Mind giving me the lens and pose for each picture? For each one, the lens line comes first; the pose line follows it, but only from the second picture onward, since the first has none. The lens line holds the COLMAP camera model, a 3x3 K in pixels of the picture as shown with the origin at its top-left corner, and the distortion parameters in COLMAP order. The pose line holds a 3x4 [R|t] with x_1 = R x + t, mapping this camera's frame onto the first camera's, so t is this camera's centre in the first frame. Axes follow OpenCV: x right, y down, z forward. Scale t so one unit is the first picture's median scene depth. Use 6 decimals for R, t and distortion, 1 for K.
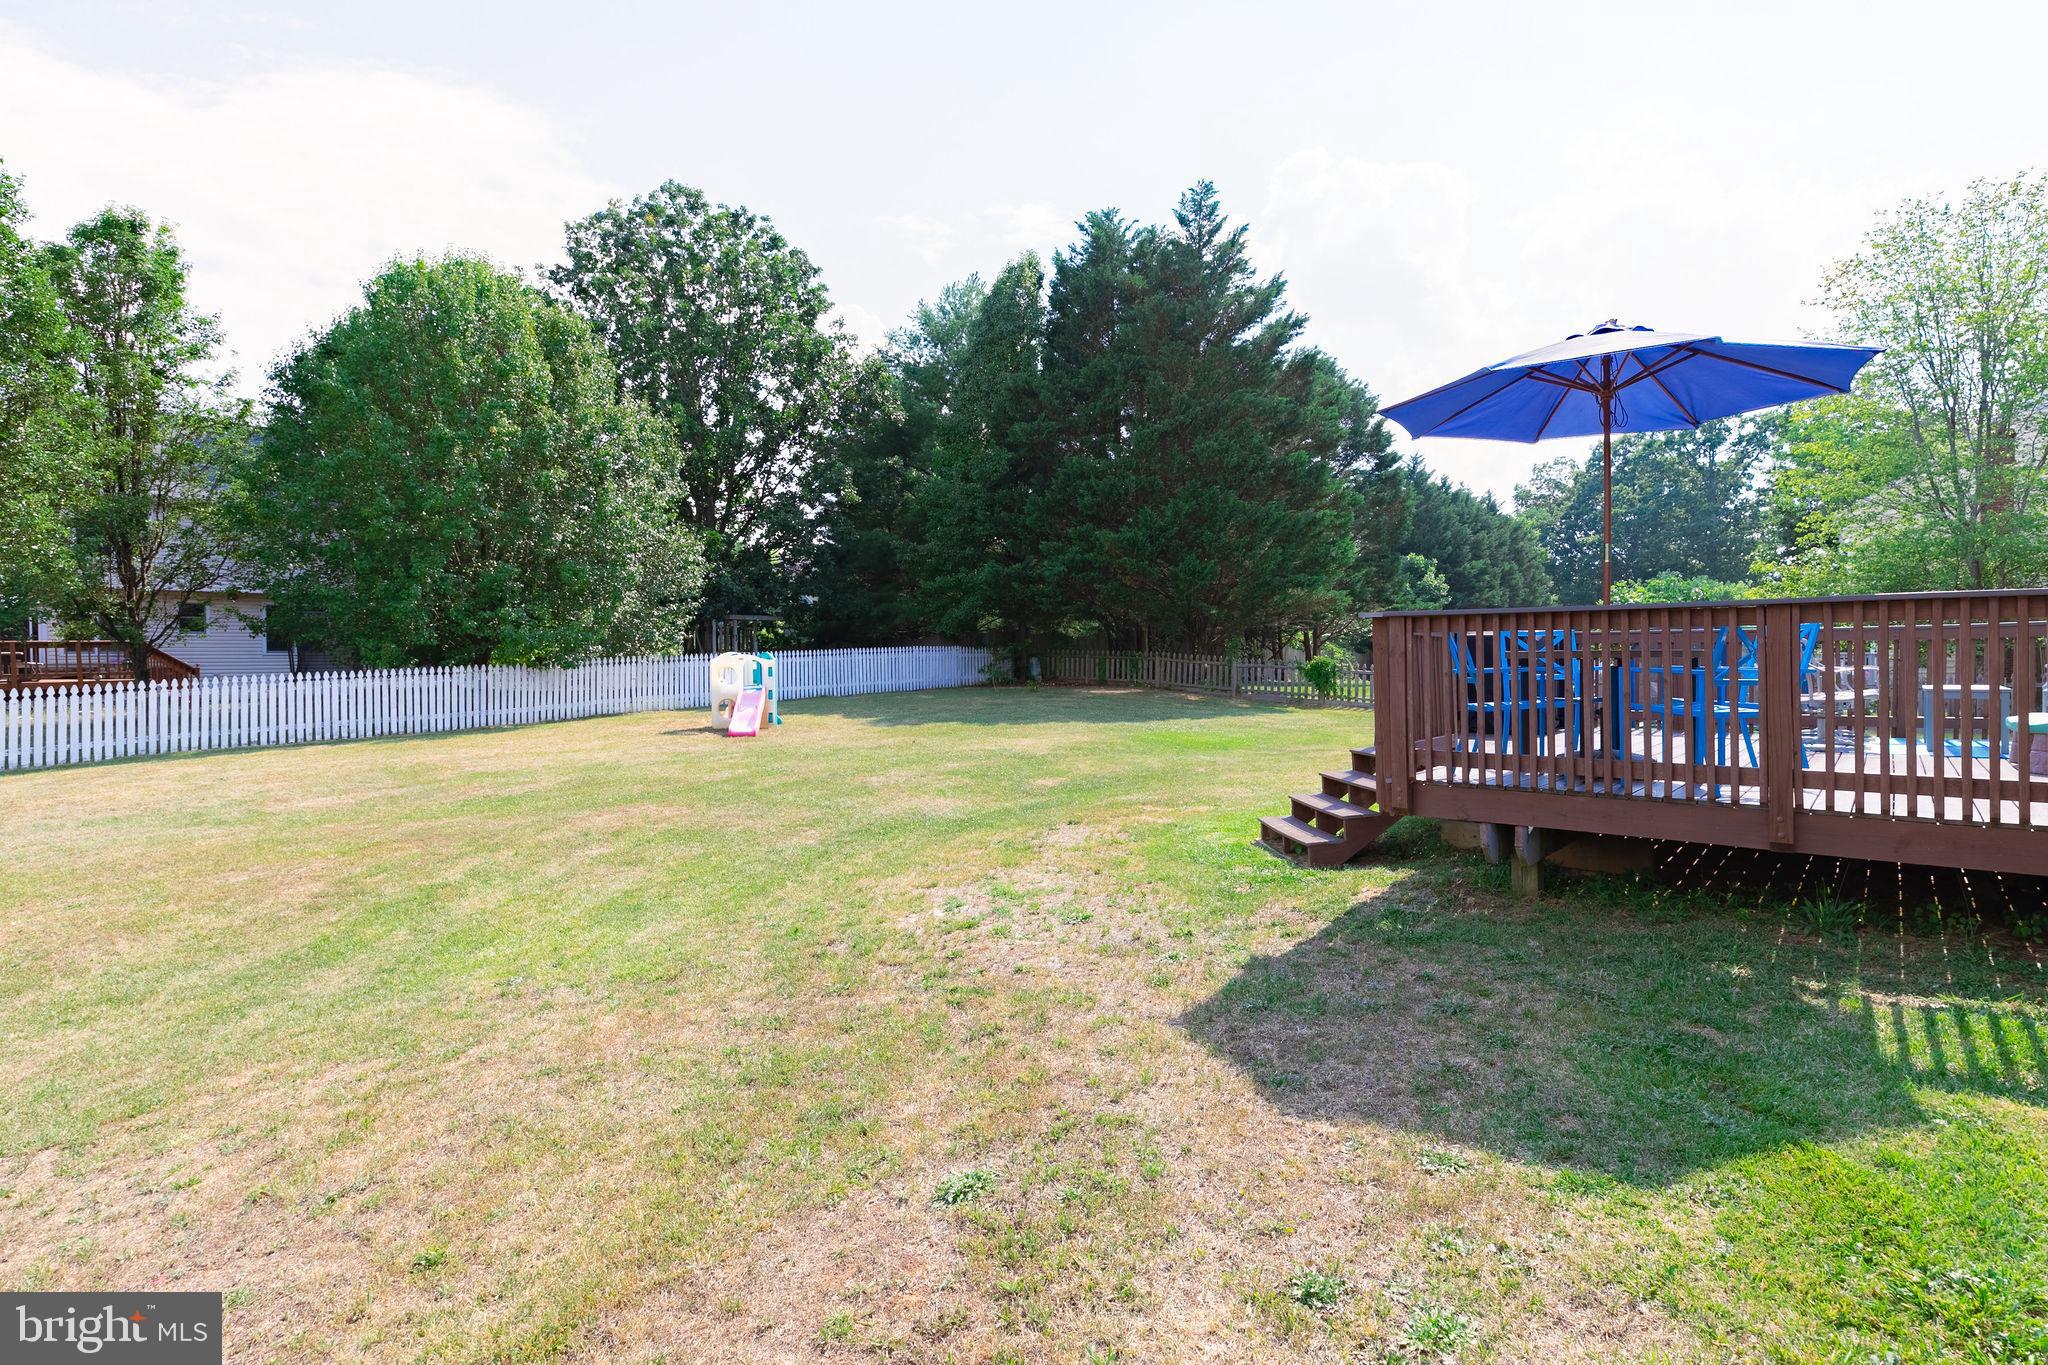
lens RADIAL K [[988.8, 0, 1029.1], [0, 988.8, 677.8], [0, 0, 1]] dist [-0.006293, 0.000644]
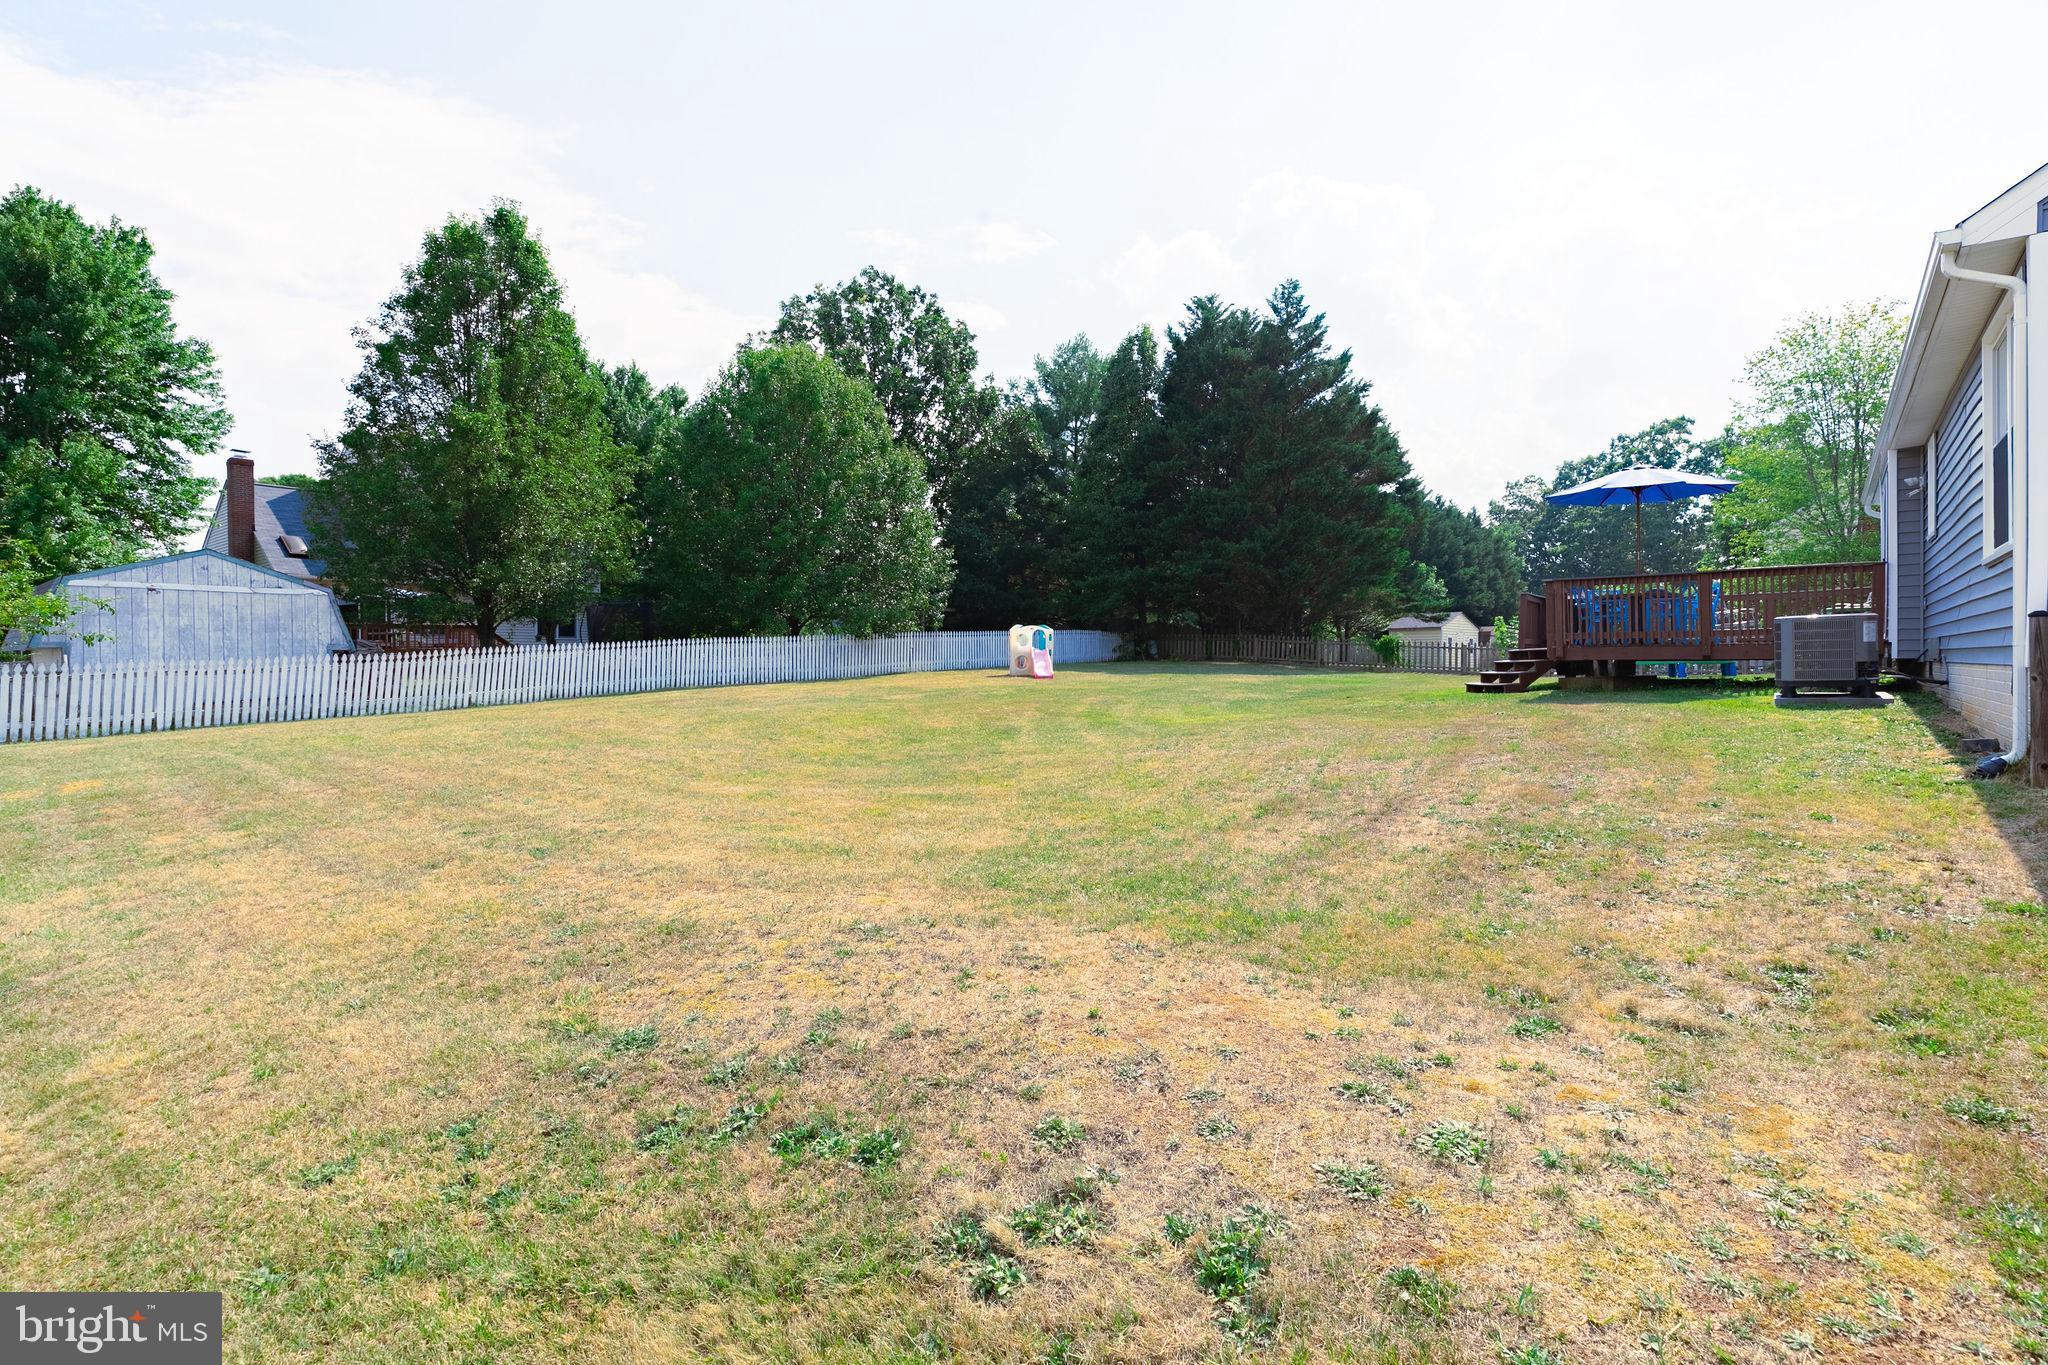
lens RADIAL K [[988.8, 0, 1019.3], [0, 988.8, 675.8], [0, 0, 1]] dist [-0.006293, 0.000644]
pose [[0.999602, 0.000355, 0.028203, -0.206451], [-0.000077, 0.999951, -0.009872, 0.039019], [-0.028205, 0.009866, 0.999553, -0.284633]]
